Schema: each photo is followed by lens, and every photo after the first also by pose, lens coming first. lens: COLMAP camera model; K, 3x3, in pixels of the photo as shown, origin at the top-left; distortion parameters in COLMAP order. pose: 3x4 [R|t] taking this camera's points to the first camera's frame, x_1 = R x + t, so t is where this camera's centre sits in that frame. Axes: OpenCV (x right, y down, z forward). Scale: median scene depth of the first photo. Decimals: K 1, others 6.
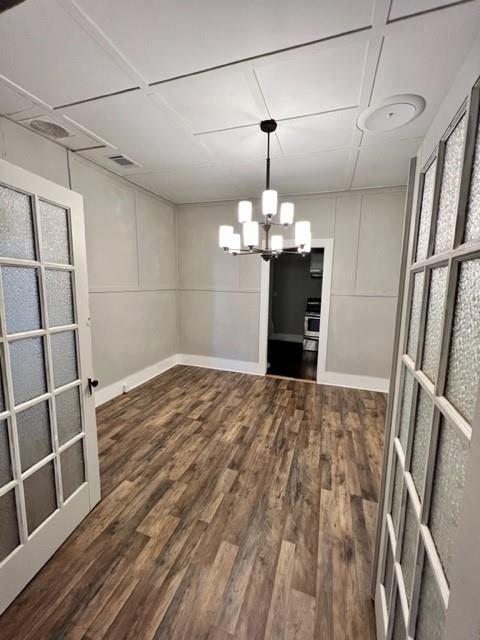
lens RADIAL K [[257.5, 0, 241.5], [0, 257.5, 317.9], [0, 0, 1]] dist [-0.003018, 0.001256]
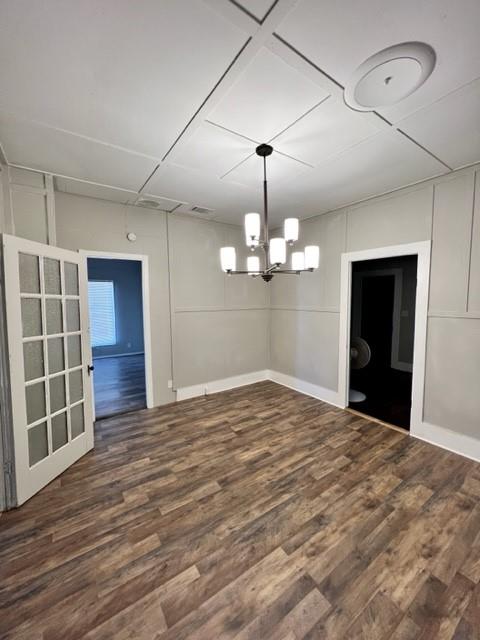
lens RADIAL K [[257.5, 0, 241.0], [0, 257.5, 317.5], [0, 0, 1]] dist [-0.003018, 0.001256]
pose [[0.801258, 0.018990, -0.598018, 0.524320], [-0.060454, 0.996951, -0.049342, -0.025414], [0.595257, 0.075689, 0.799962, 0.147415]]
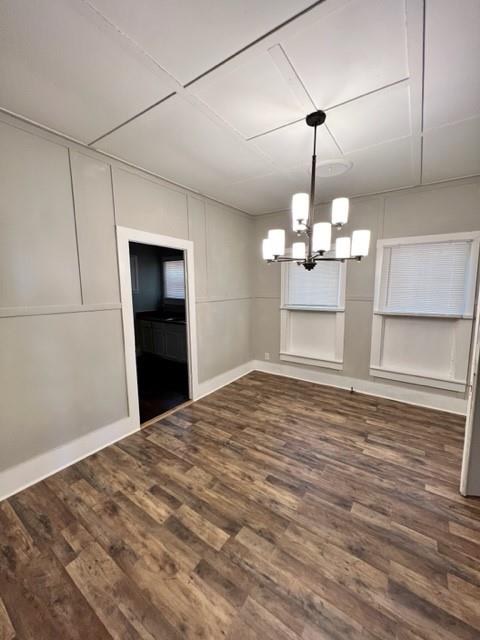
lens RADIAL K [[257.5, 0, 241.9], [0, 257.5, 318.1], [0, 0, 1]] dist [-0.003018, 0.001256]
pose [[0.269028, -0.140181, 0.952876, -0.727163], [0.141479, 0.984371, 0.104870, -0.157879], [-0.952684, 0.106598, 0.284656, 0.854617]]
